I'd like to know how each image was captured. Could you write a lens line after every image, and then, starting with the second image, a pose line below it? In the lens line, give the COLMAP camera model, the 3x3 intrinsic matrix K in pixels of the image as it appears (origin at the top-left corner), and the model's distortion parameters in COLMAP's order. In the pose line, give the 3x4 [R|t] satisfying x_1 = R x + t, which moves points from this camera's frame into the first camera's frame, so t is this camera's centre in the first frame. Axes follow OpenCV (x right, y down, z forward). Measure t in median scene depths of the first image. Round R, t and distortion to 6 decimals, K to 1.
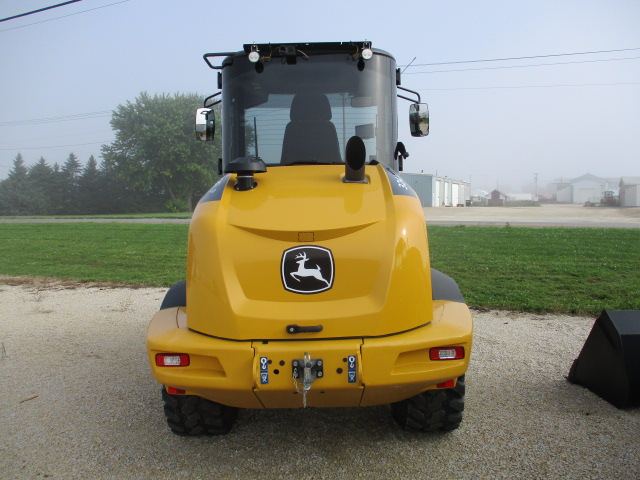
lens RADIAL K [[507.7, 0, 318.9], [0, 507.7, 238.8], [0, 0, 1]] dist [-0.037002, -0.006042]
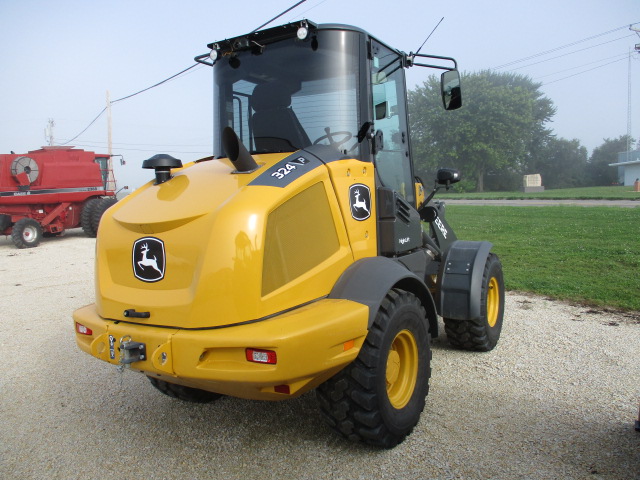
lens RADIAL K [[514.4, 0, 320.2], [0, 514.4, 238.7], [0, 0, 1]] dist [-0.041296, -0.000825]
pose [[0.861880, 0.023961, -0.506545, 0.839003], [-0.006373, 0.999316, 0.036427, -0.025202], [0.507071, -0.028168, 0.861444, 0.251683]]
